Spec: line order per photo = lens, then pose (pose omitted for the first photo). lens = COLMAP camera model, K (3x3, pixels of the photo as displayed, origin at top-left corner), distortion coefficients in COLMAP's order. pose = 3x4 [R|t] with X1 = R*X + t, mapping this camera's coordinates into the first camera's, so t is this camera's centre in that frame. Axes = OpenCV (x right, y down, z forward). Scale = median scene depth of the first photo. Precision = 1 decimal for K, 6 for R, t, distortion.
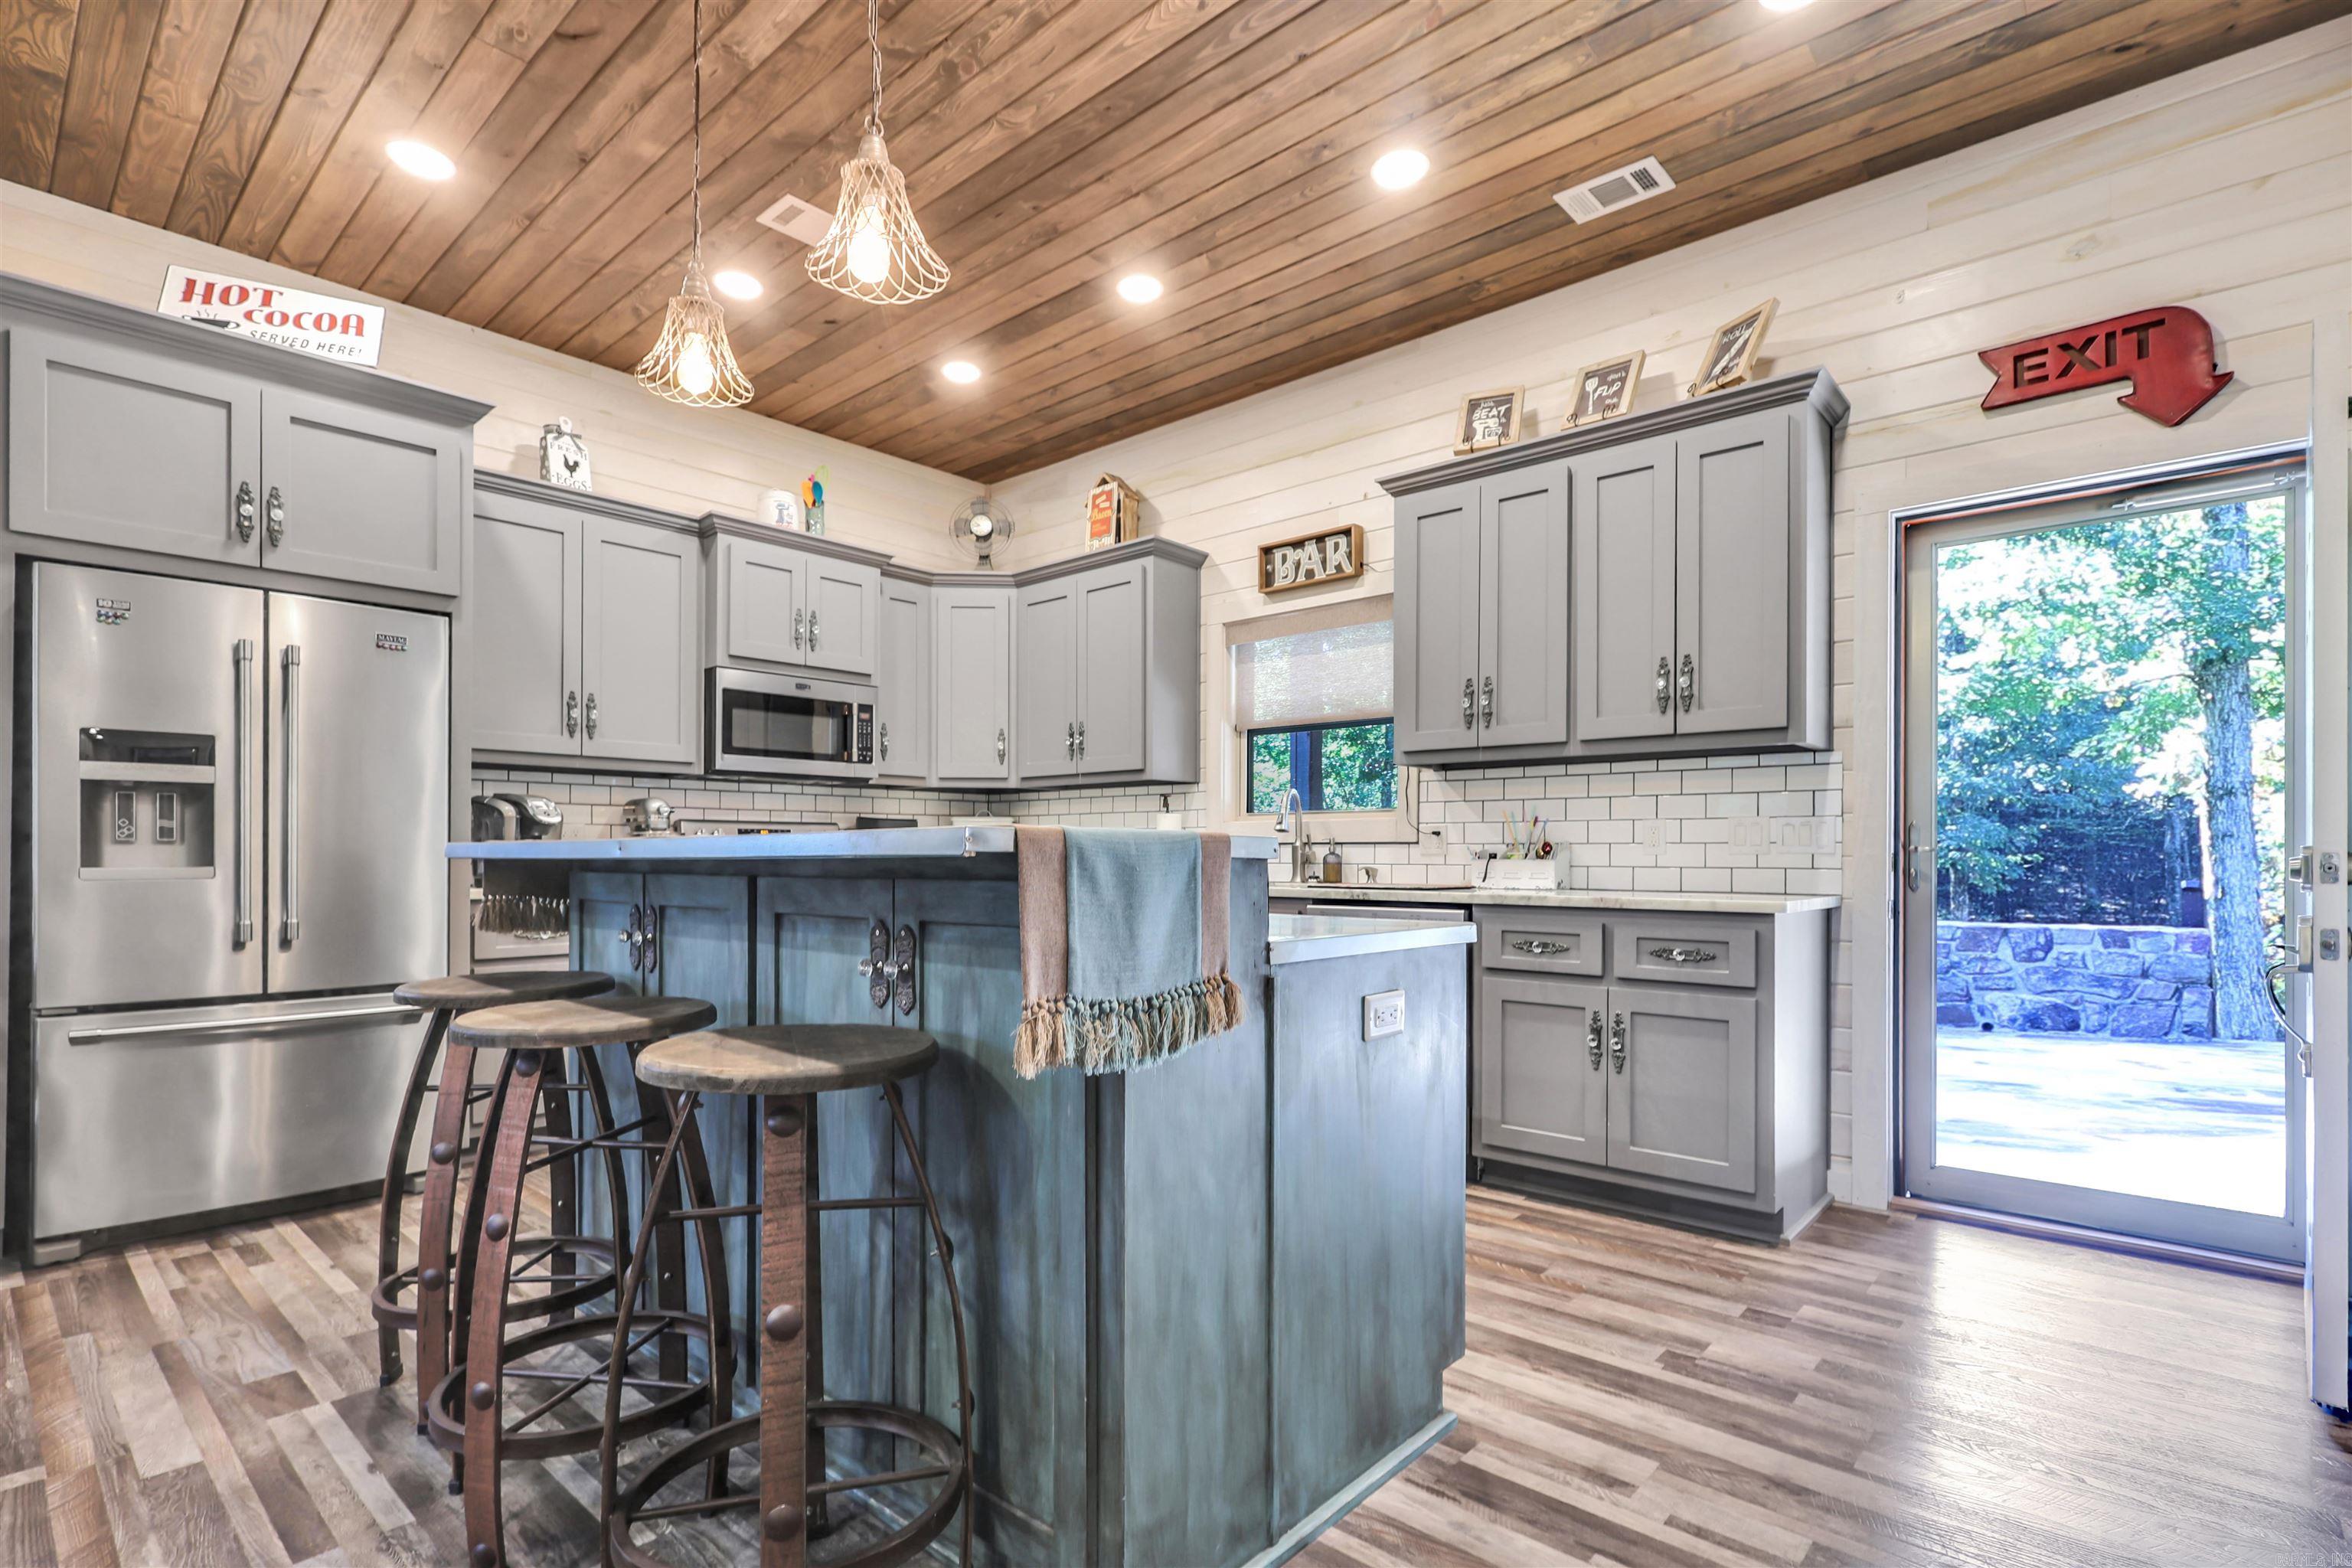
lens RADIAL K [[1108.1, 0, 1183.5], [0, 1108.1, 857.0], [0, 0, 1]] dist [-0.005840, 0.004777]
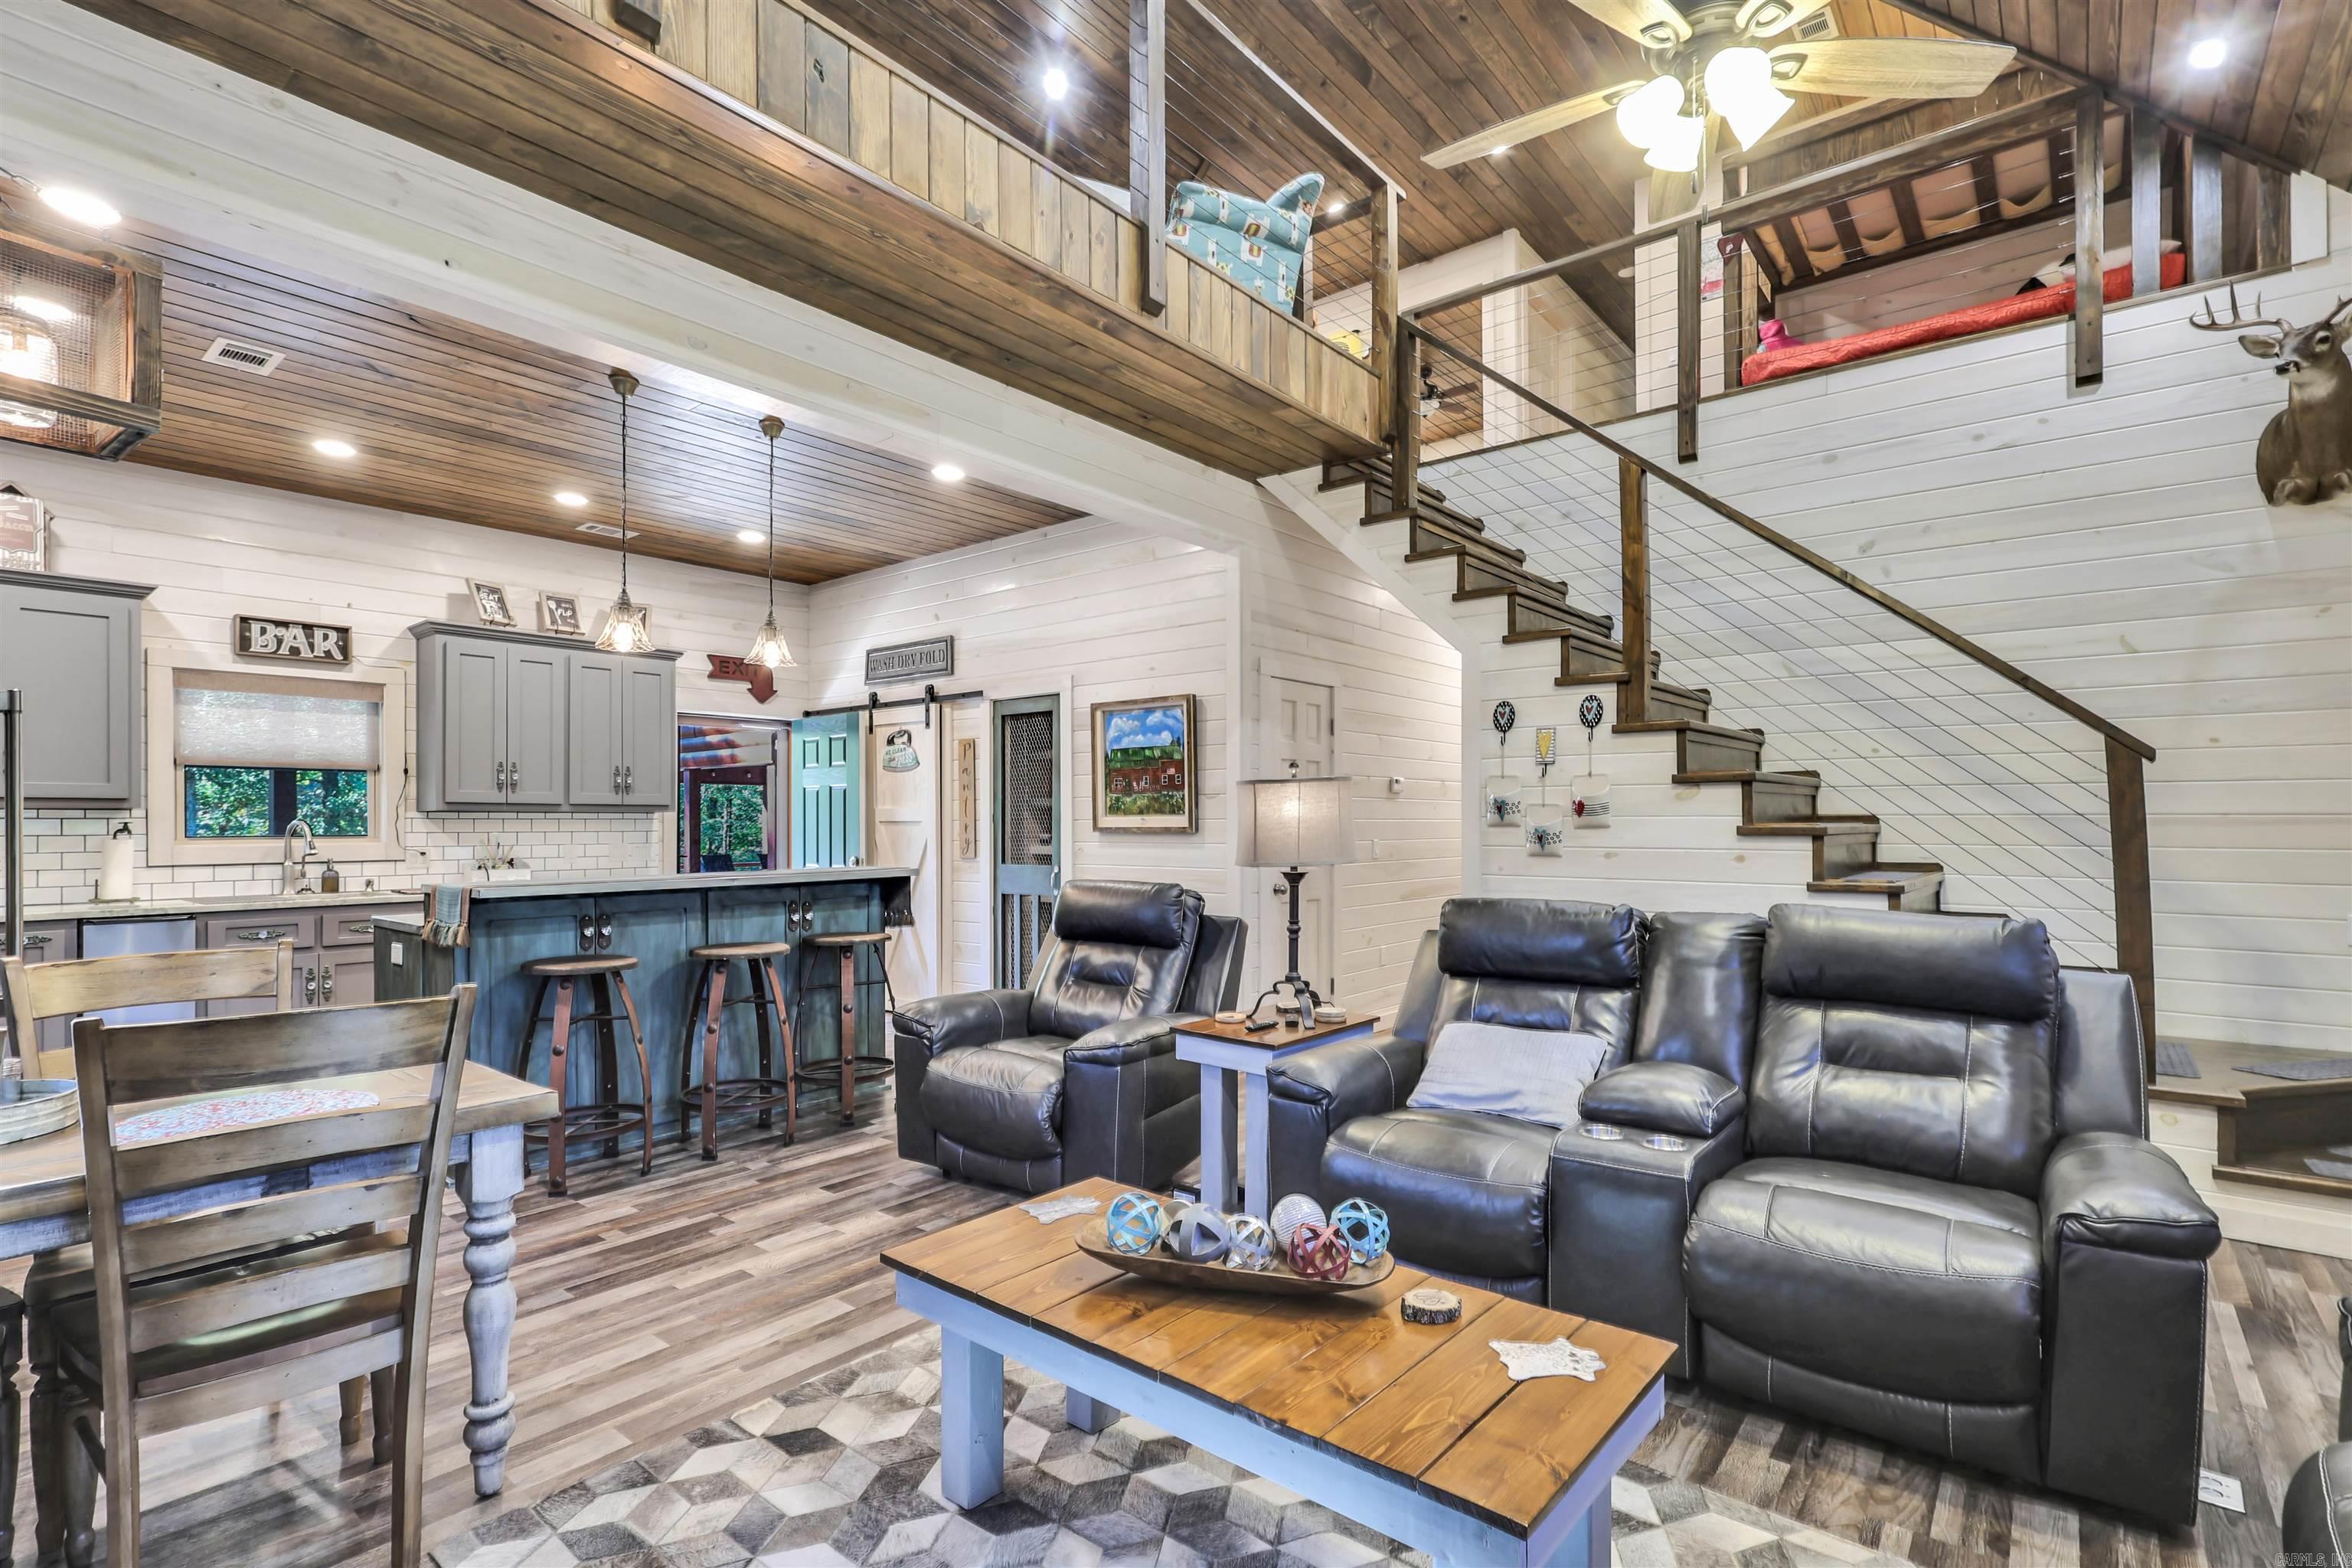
lens RADIAL K [[1108.1, 0, 1174.2], [0, 1108.1, 814.4], [0, 0, 1]] dist [-0.005840, 0.004777]
pose [[-0.036575, 0.007411, 0.999303, -1.461020], [0.007950, 0.999943, -0.007125, -0.063281], [-0.999299, 0.007684, -0.036632, 0.055169]]
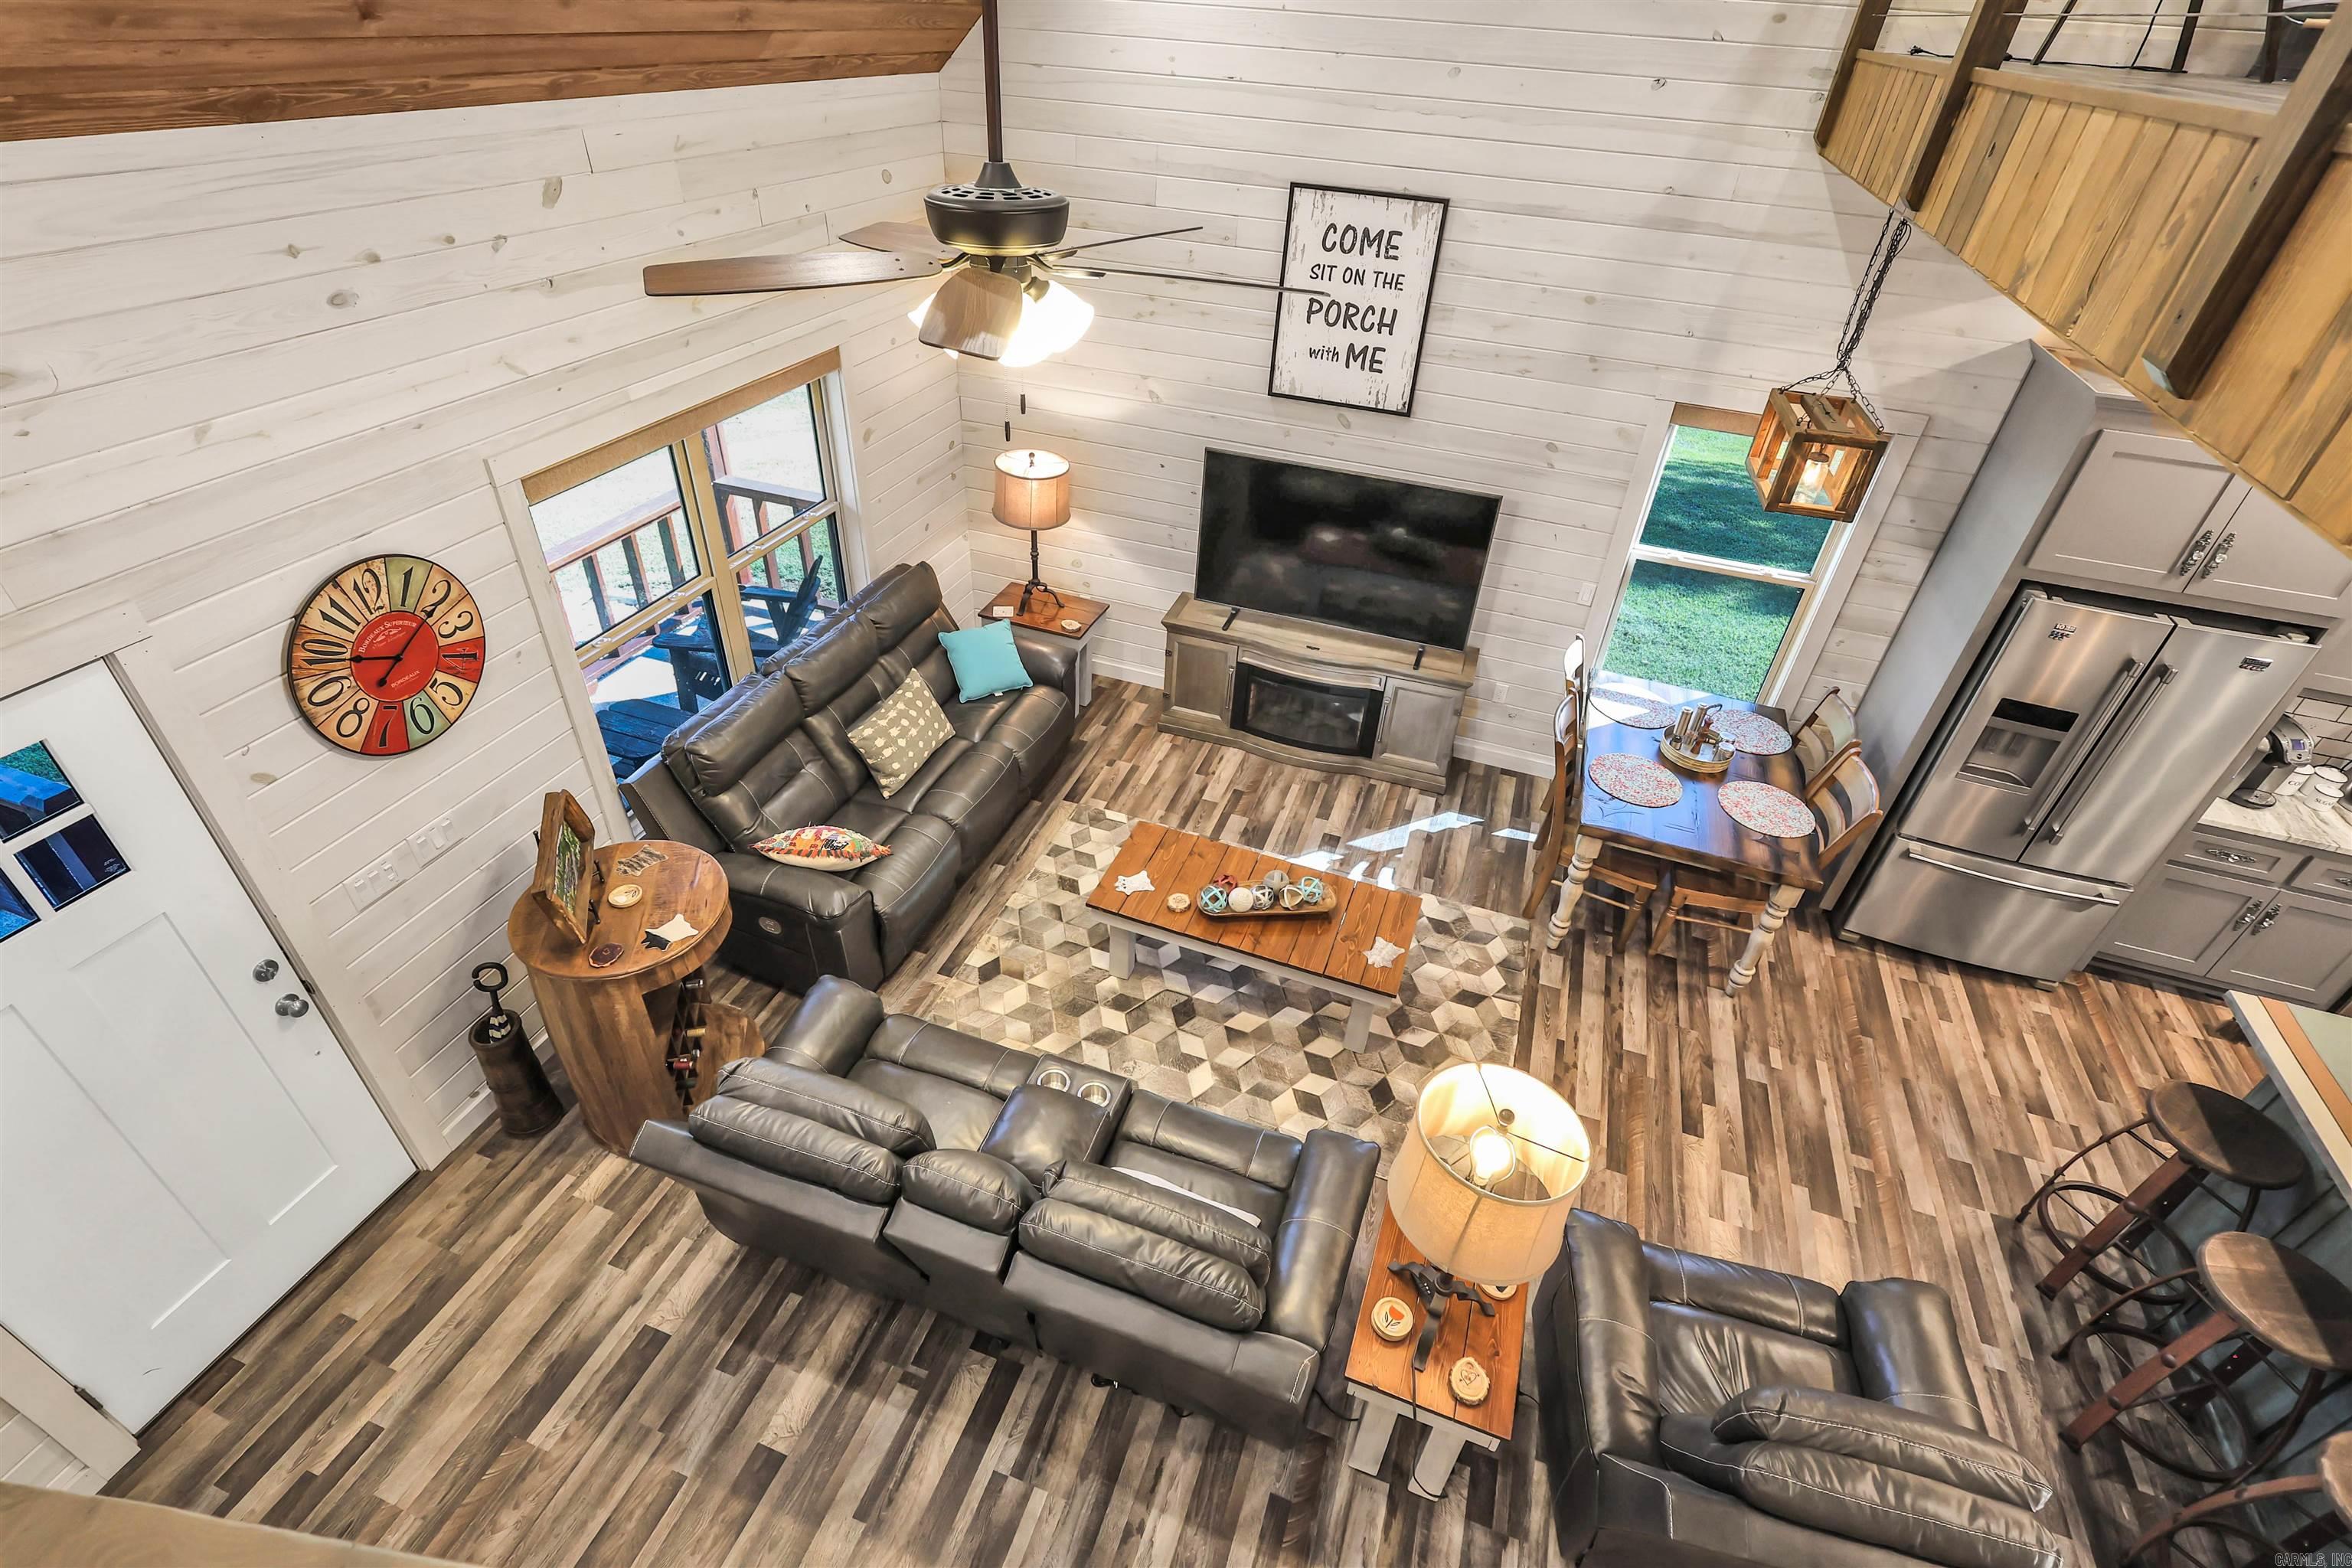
lens RADIAL K [[1097.7, 0, 1166.0], [0, 1097.7, 786.7], [0, 0, 1]] dist [0.006393, 0.000498]
pose [[0.377611, 0.564339, -0.734120, -0.185723], [-0.056326, 0.805347, 0.590121, -0.644324], [0.924250, -0.181486, 0.335895, -0.461023]]
